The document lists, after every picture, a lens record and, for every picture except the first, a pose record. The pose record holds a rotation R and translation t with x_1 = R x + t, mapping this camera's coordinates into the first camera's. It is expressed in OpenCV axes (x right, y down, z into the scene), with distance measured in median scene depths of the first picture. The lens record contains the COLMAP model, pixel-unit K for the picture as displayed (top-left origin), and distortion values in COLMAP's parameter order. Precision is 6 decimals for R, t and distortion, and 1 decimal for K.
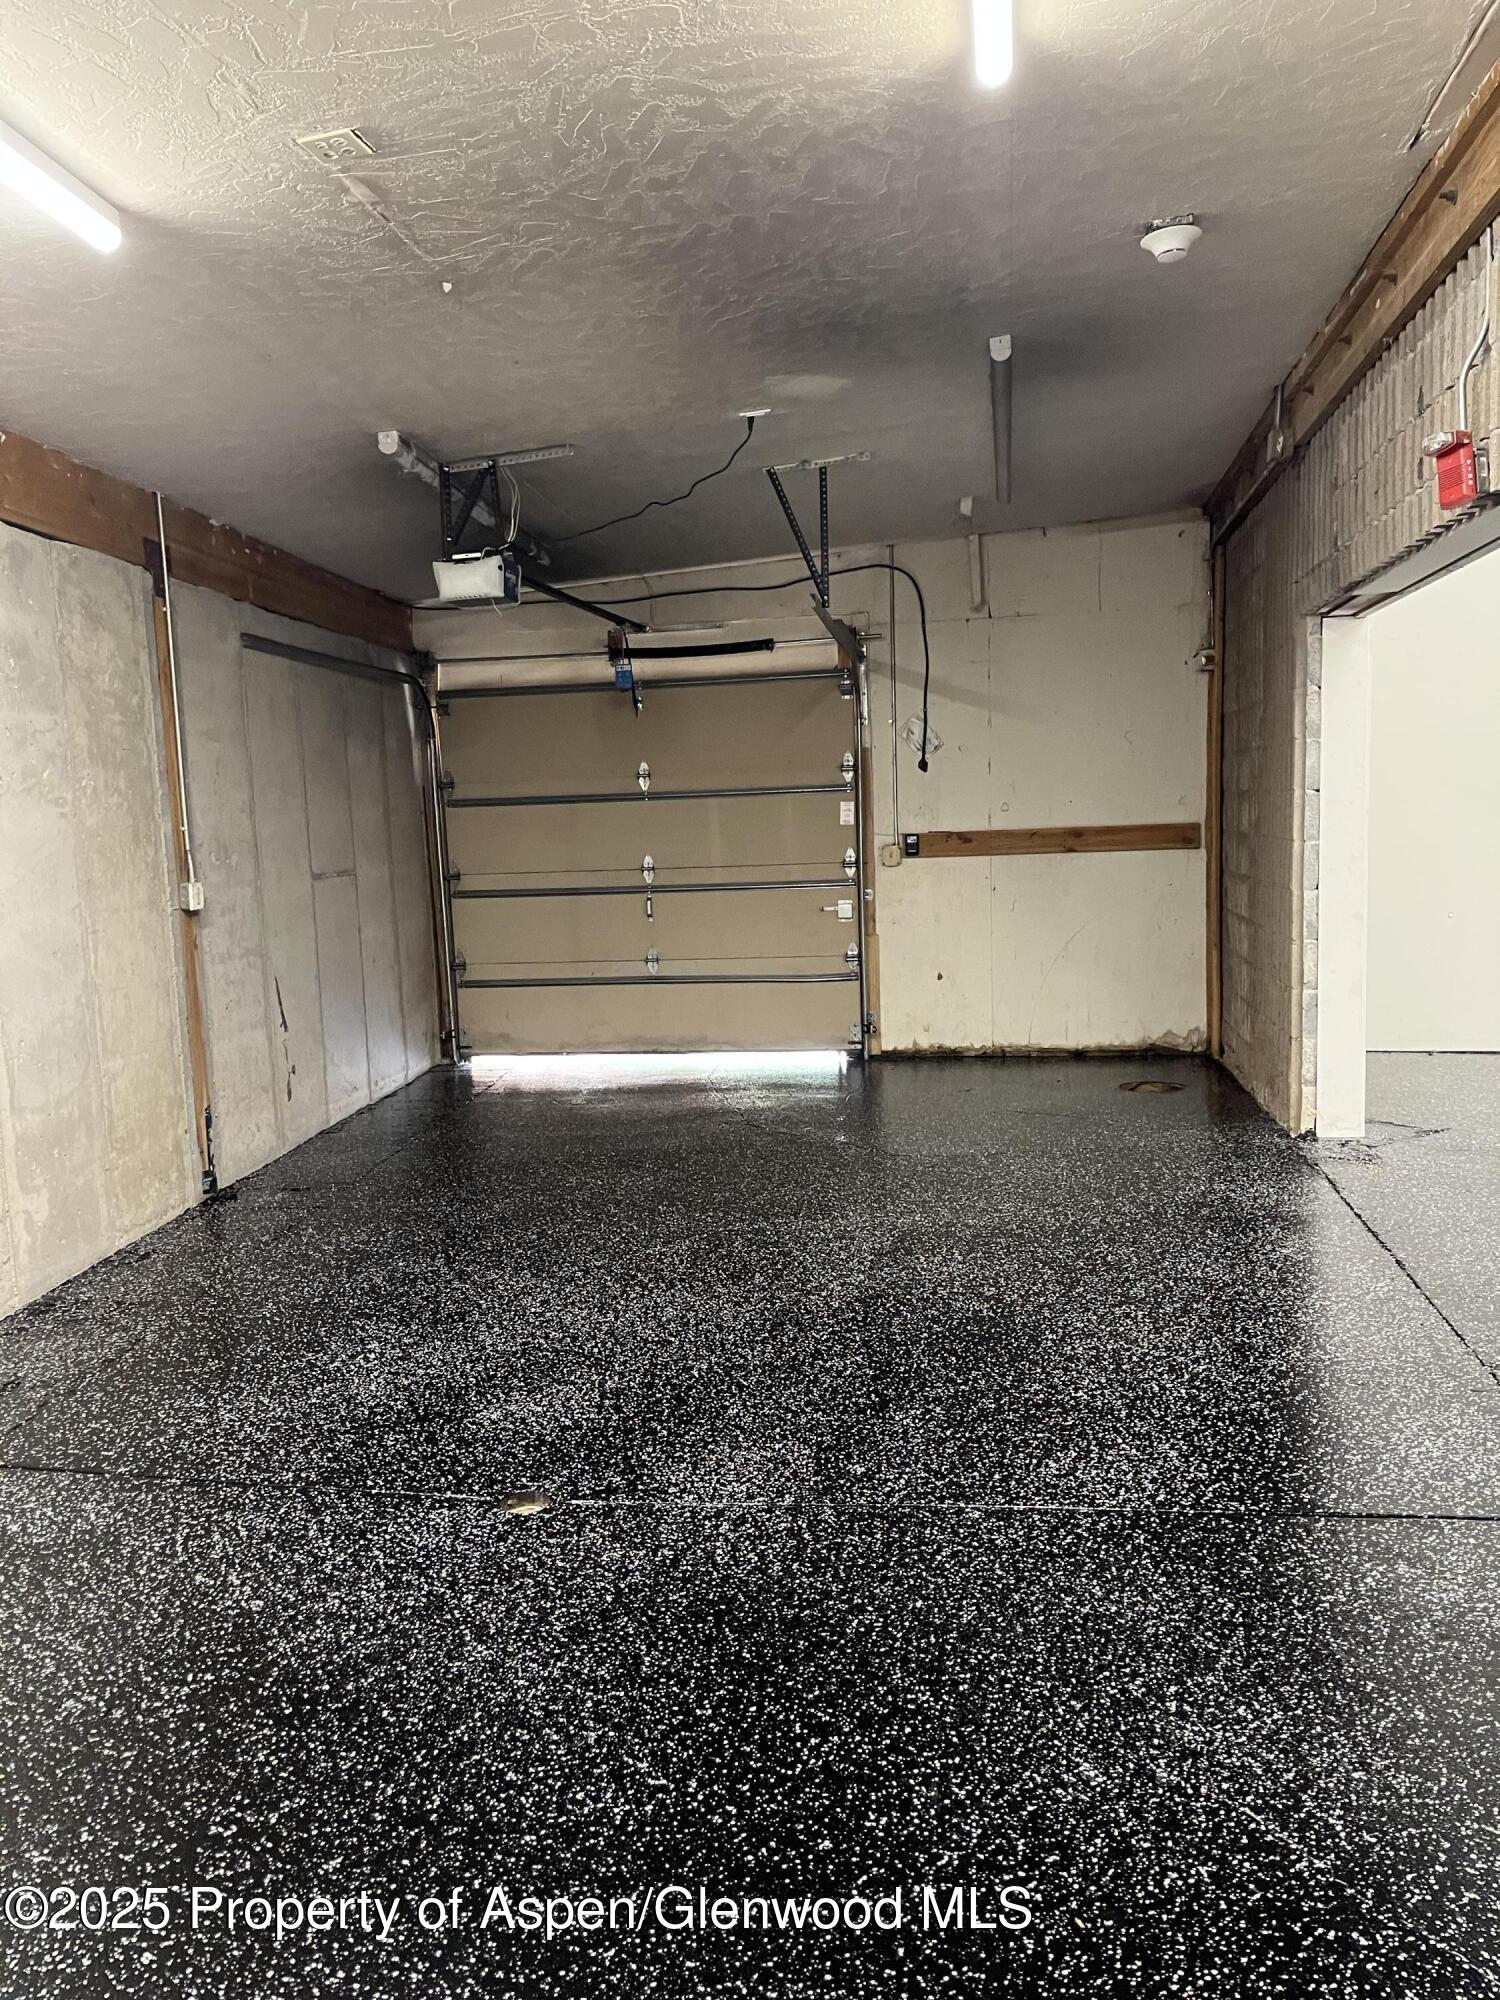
lens RADIAL K [[1514.2, 0, 744.1], [0, 1514.2, 1004.7], [0, 0, 1]] dist [0.077630, -0.099496]
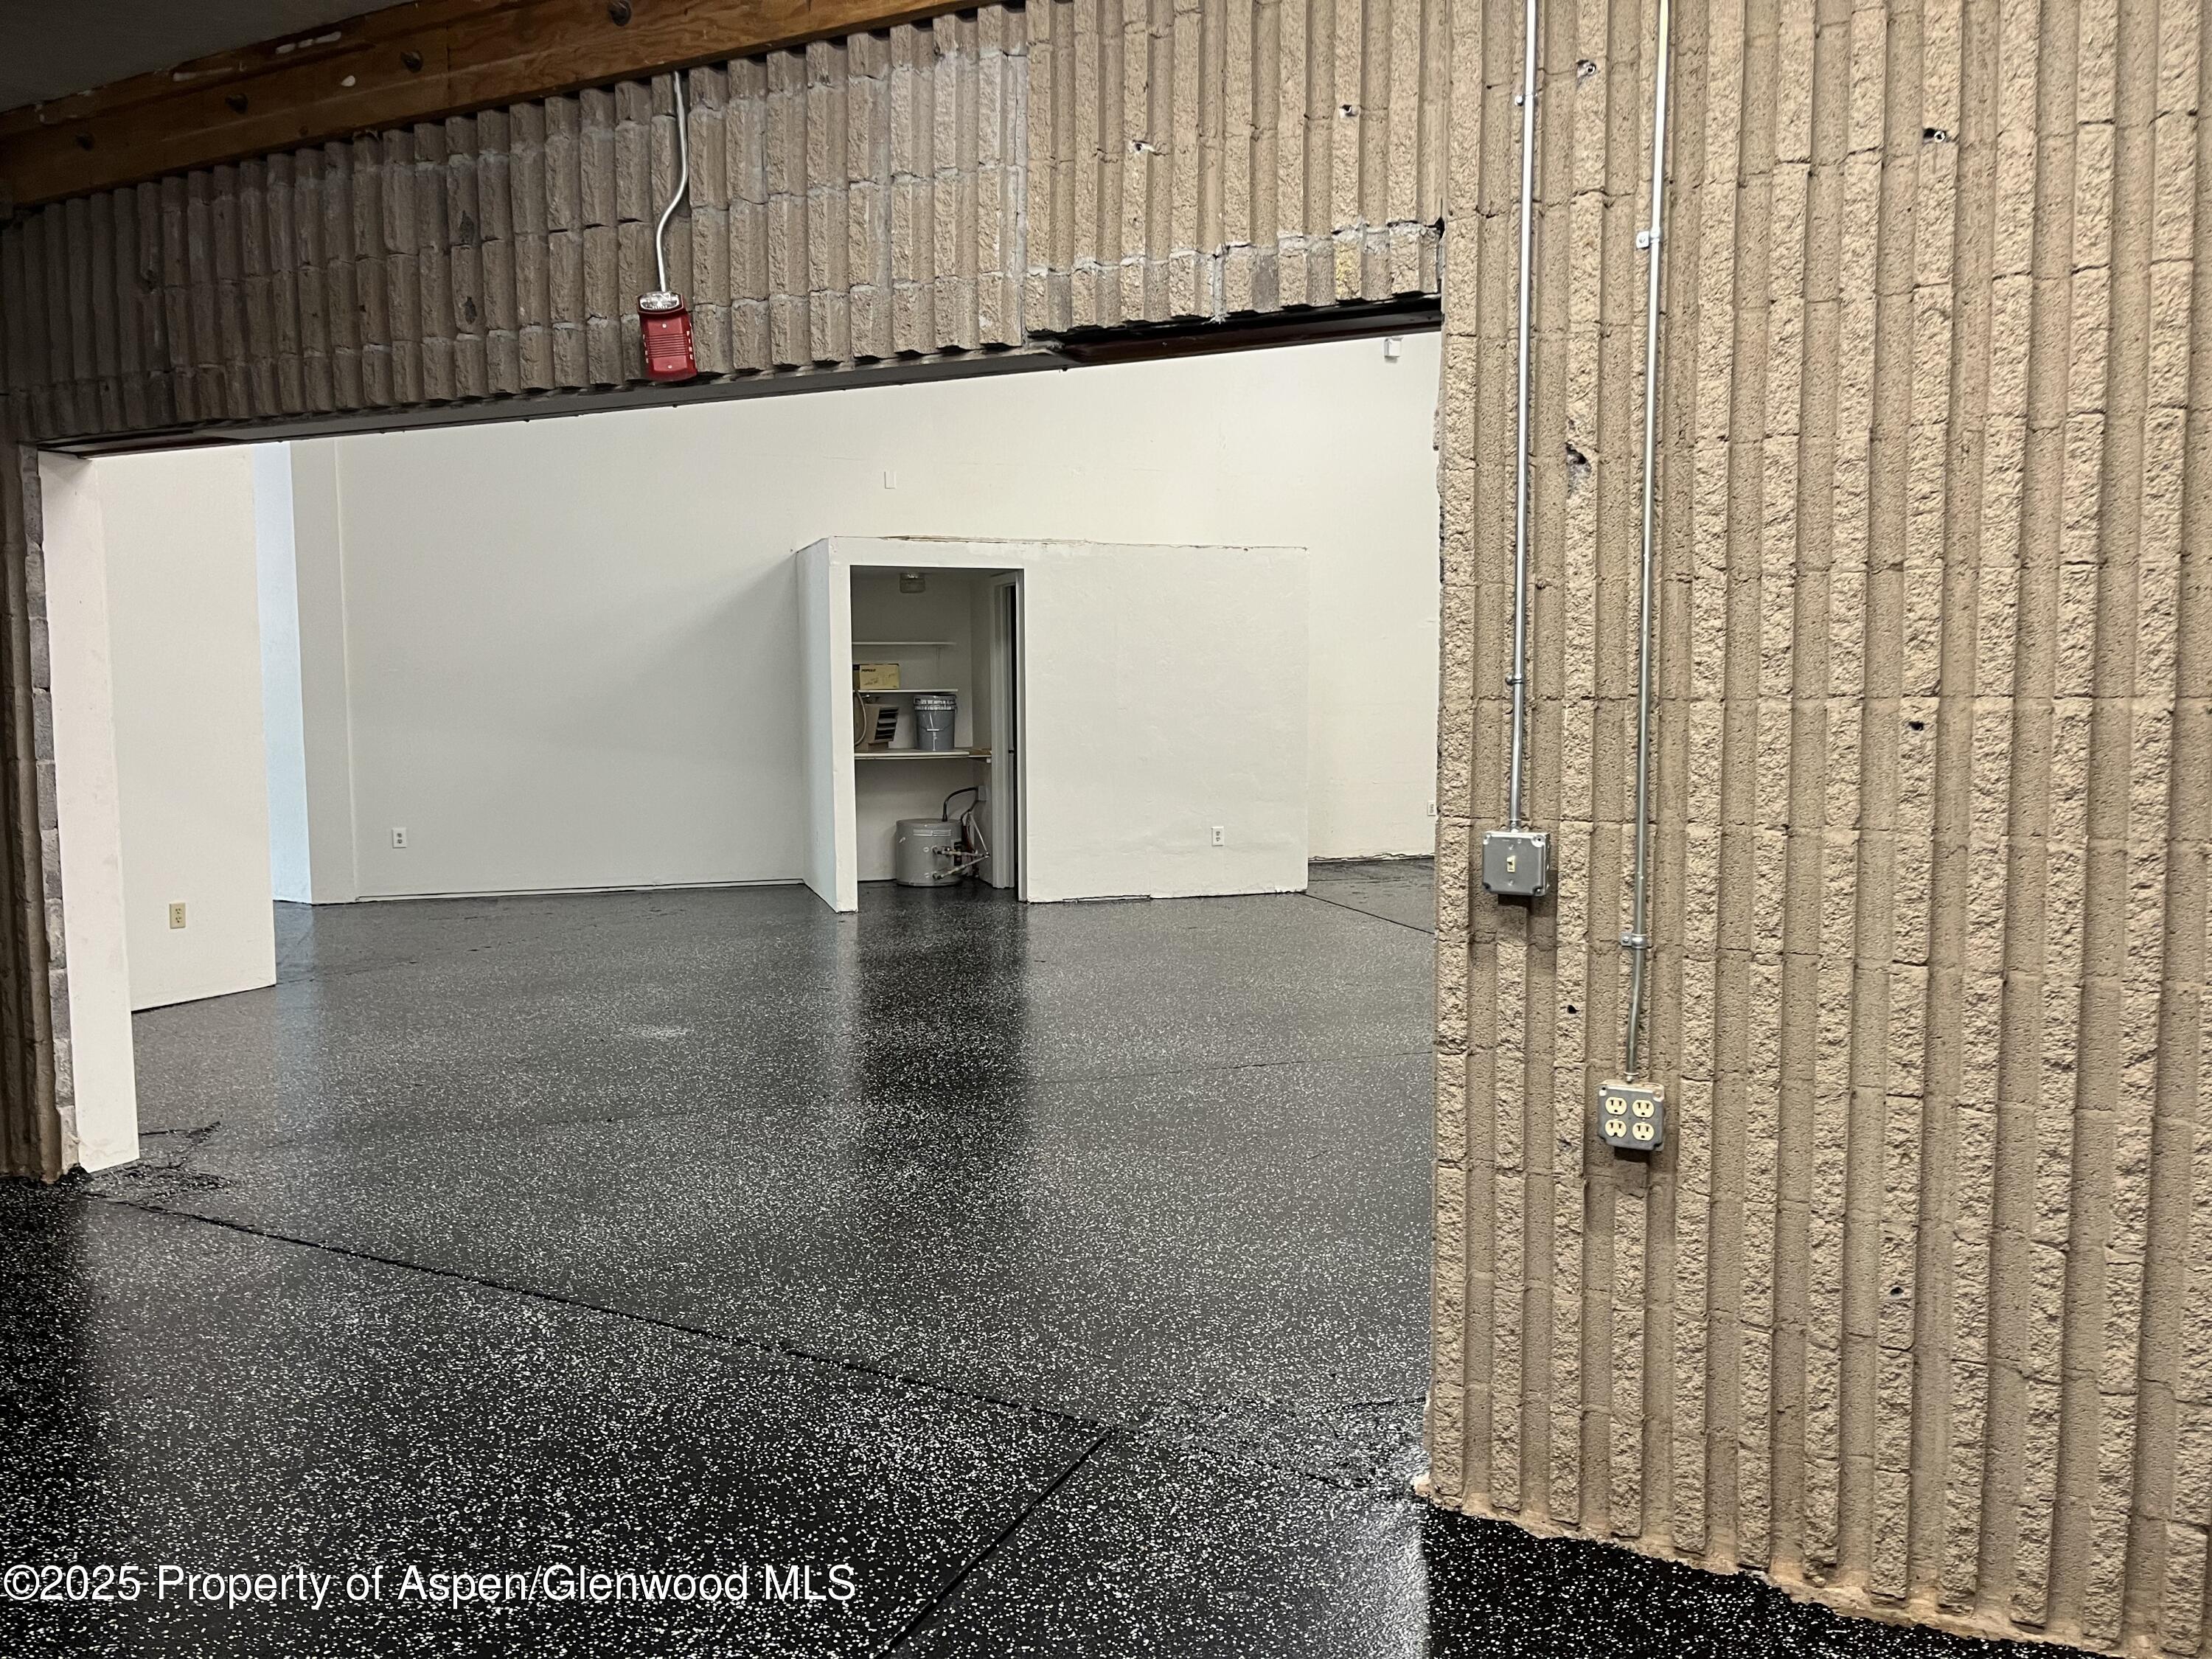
lens RADIAL K [[1664.4, 0, 1103.1], [0, 1664.4, 821.7], [0, 0, 1]] dist [0.068615, -0.095123]
pose [[0.297993, -0.049275, 0.953296, -0.226708], [0.107129, 0.994084, 0.017895, -0.040151], [-0.948538, 0.096793, 0.301508, 0.301807]]
